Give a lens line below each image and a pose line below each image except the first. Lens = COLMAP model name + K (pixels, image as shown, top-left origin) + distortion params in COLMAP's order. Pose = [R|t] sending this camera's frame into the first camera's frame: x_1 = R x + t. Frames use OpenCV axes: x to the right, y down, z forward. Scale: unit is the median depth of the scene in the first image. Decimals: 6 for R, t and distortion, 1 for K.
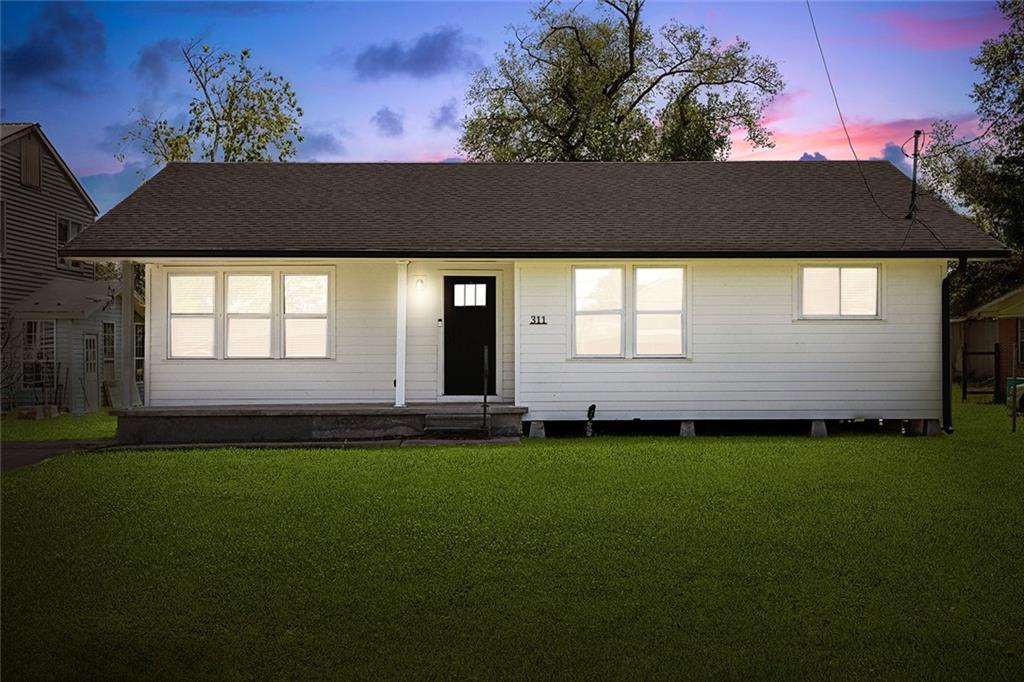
lens RADIAL K [[1148.8, 0, 513.1], [0, 1148.8, 346.4], [0, 0, 1]] dist [0.035788, 0.000000]
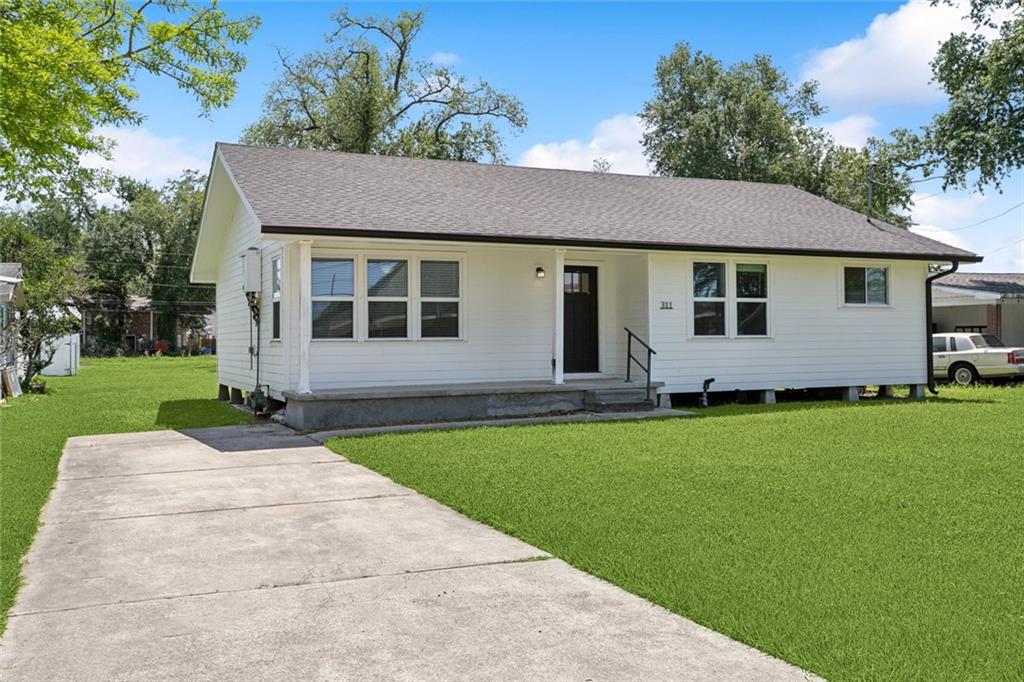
lens RADIAL K [[971.0, 0, 514.7], [0, 971.0, 333.7], [0, 0, 1]] dist [0.001395, 0.000000]
pose [[0.908746, -0.002702, 0.417341, -0.517761], [0.005440, 0.999971, -0.005371, 0.009828], [-0.417314, 0.007151, 0.908734, 0.186557]]
